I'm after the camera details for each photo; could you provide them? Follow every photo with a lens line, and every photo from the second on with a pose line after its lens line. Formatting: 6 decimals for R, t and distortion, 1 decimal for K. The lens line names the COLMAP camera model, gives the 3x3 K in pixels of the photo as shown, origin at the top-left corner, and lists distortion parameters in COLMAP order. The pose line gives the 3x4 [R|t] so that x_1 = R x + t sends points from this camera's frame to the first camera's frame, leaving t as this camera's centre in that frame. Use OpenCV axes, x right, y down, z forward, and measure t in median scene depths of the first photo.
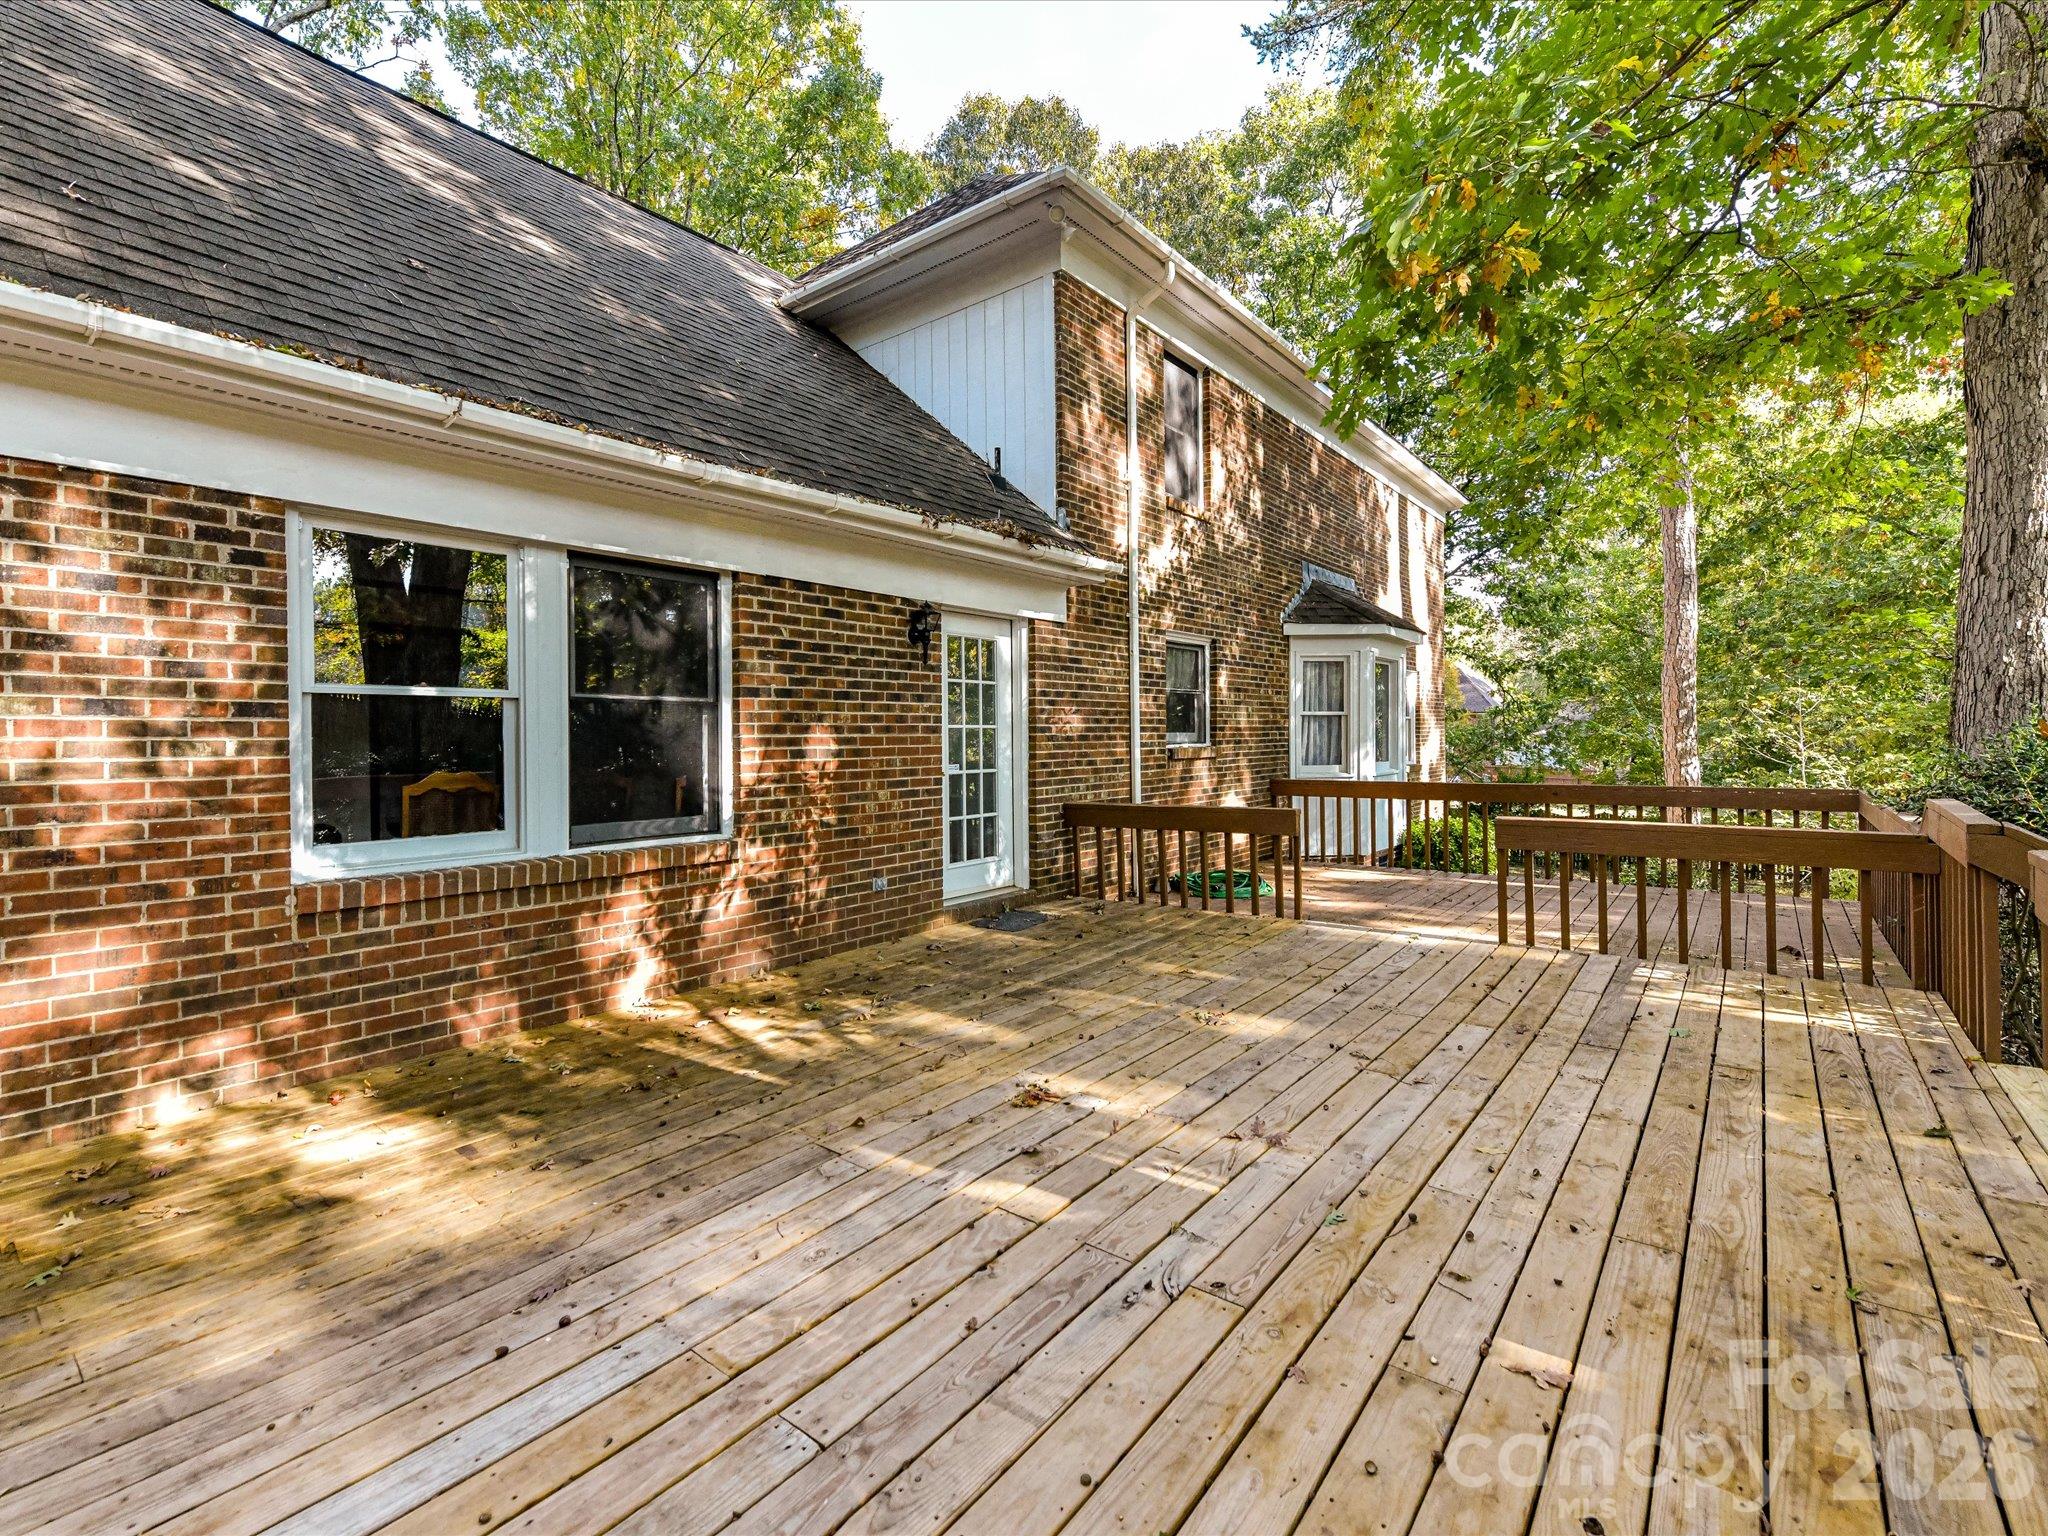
lens RADIAL K [[918.0, 0, 1024.2], [0, 918.0, 735.6], [0, 0, 1]] dist [0.000618, 0.000122]
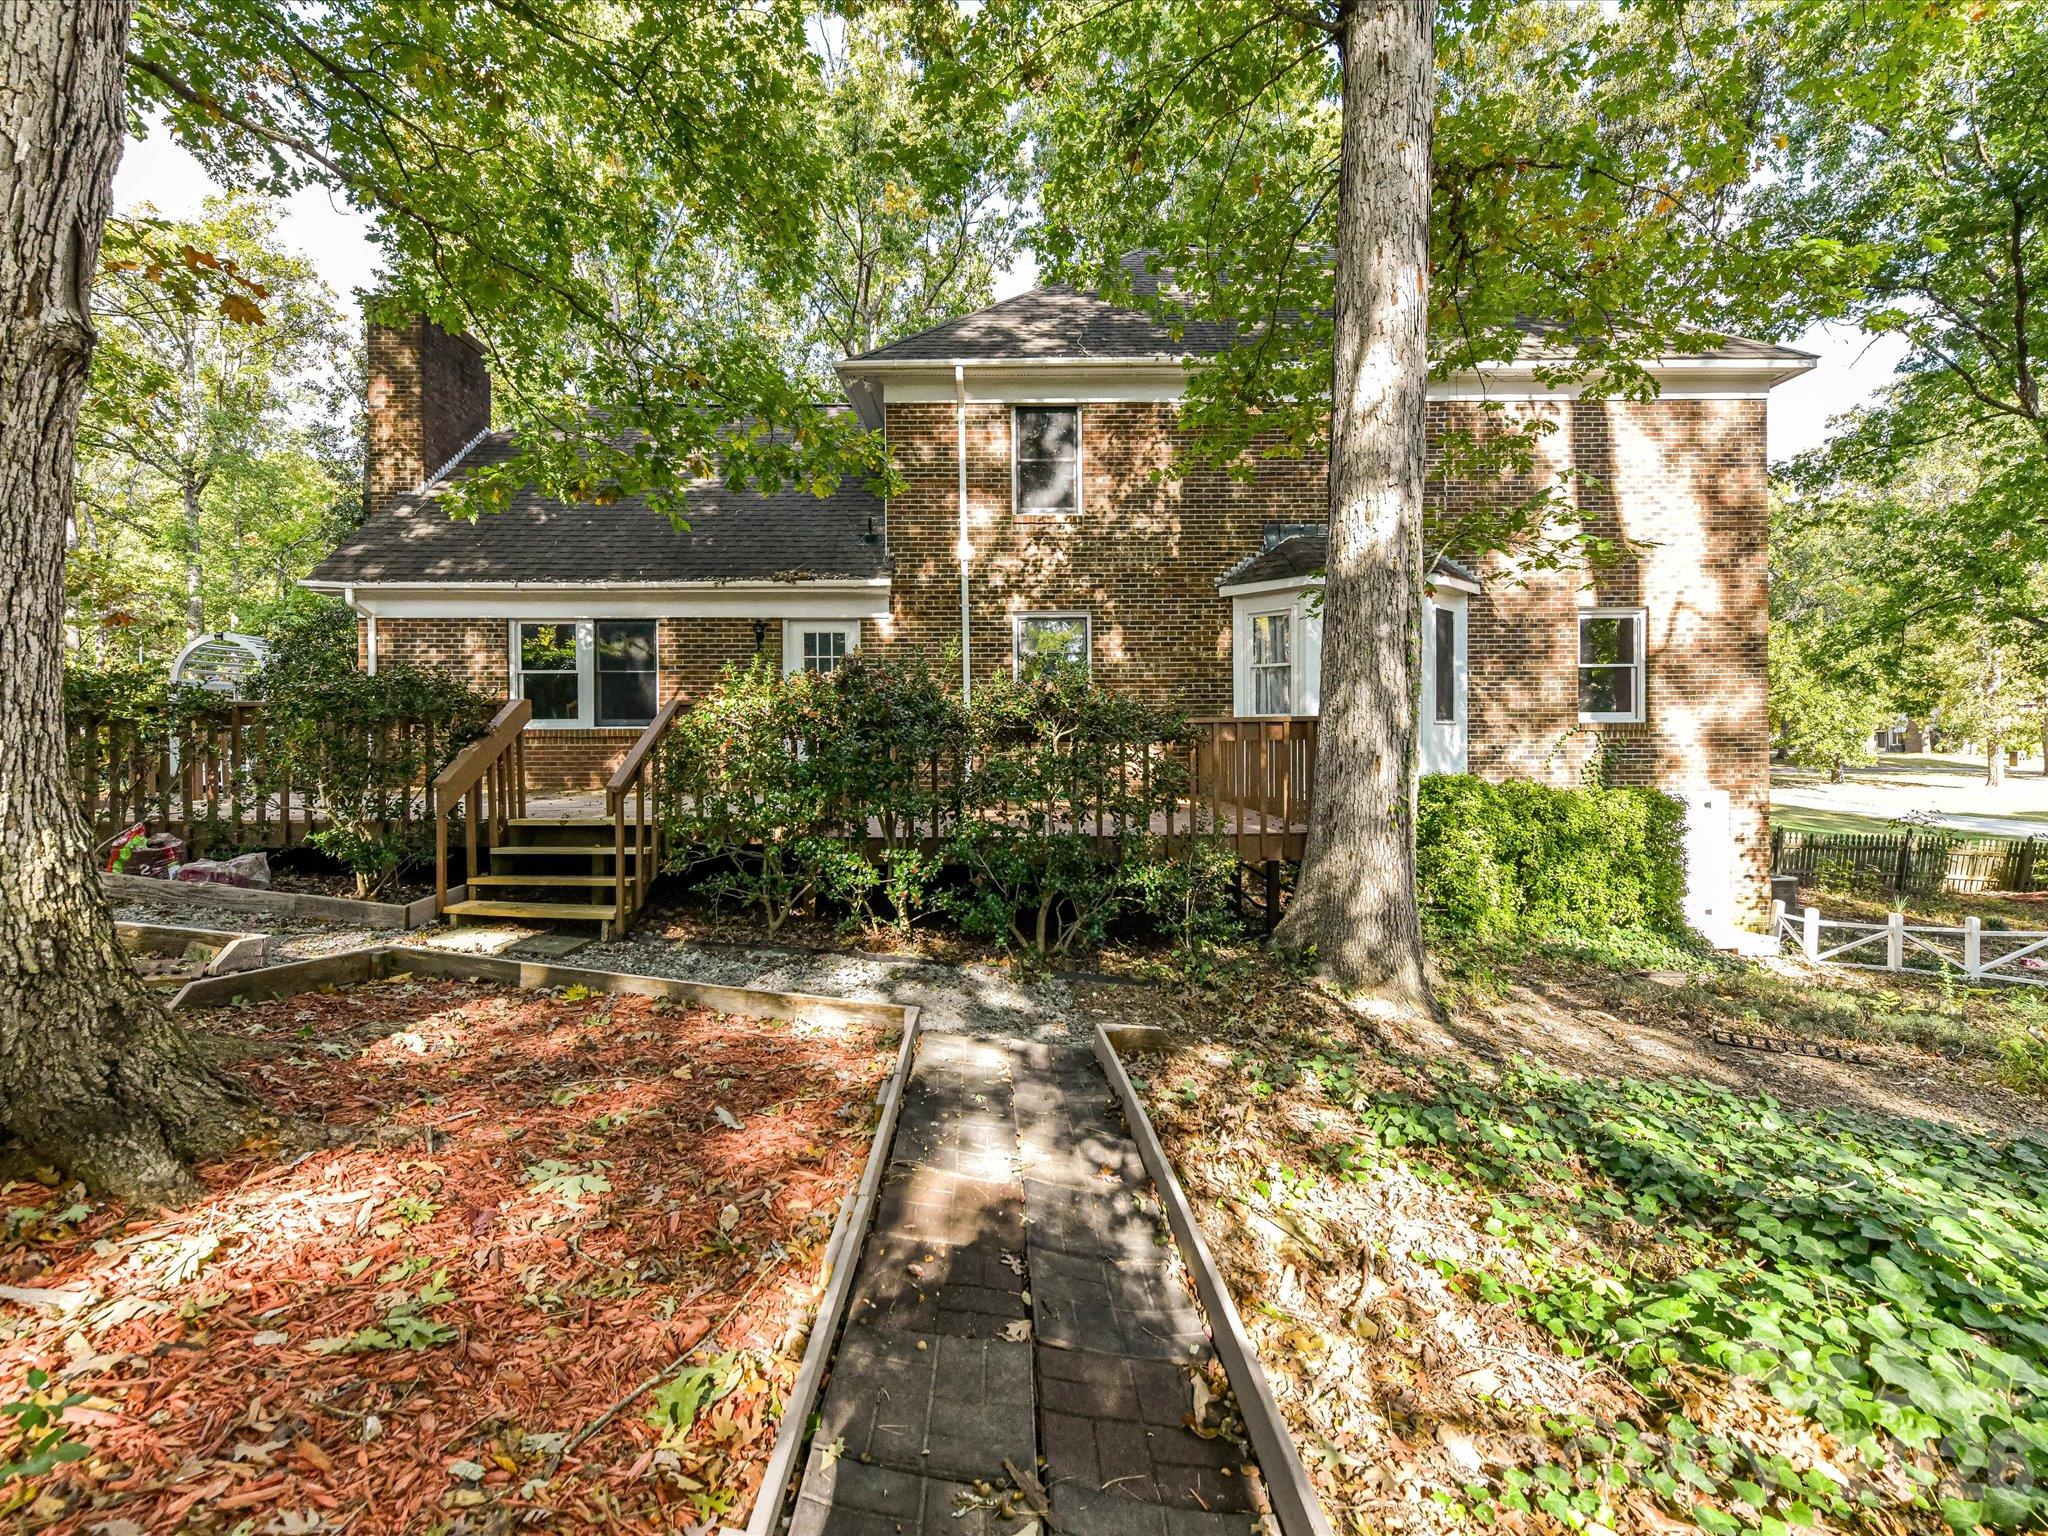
lens RADIAL K [[918.0, 0, 1024.2], [0, 918.0, 735.6], [0, 0, 1]] dist [0.000618, 0.000122]
pose [[0.623310, 0.015321, -0.781825, 1.812869], [-0.003088, 0.999848, 0.017131, 0.071457], [0.781969, -0.008264, 0.623262, 0.206742]]
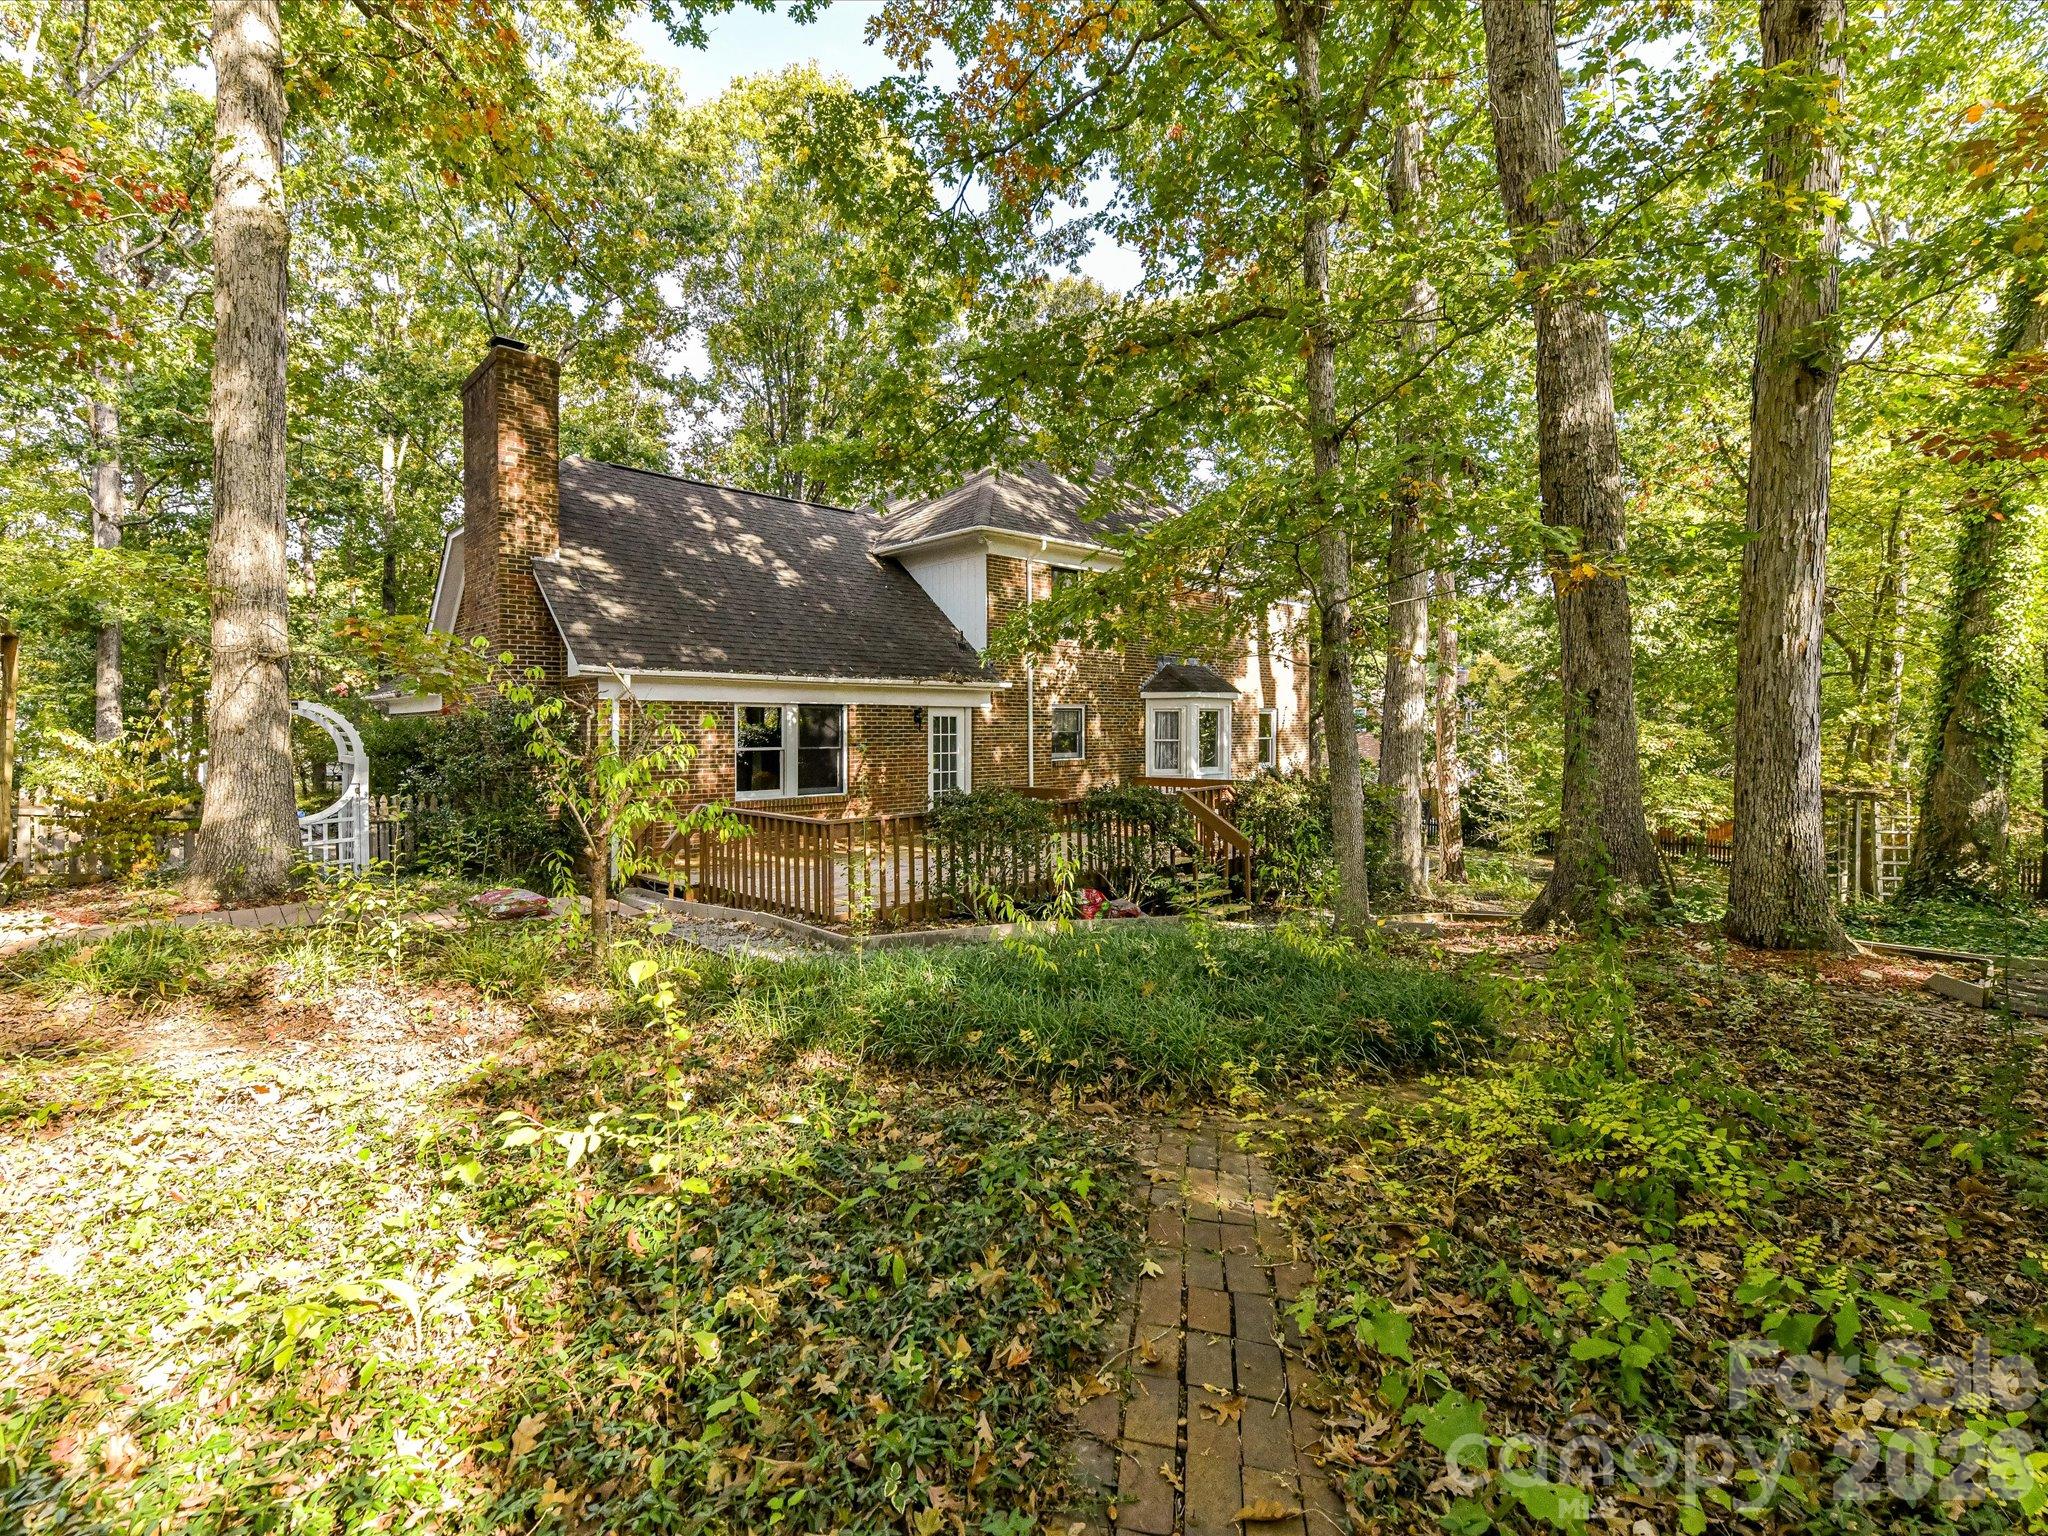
lens RADIAL K [[929.9, 0, 1019.6], [0, 929.9, 720.6], [0, 0, 1]] dist [-0.001376, -0.000600]
pose [[0.990571, 0.011873, -0.136487, 0.532763], [-0.012109, 0.999926, -0.000901, -0.108391], [0.136466, 0.002545, 0.990641, -1.574349]]
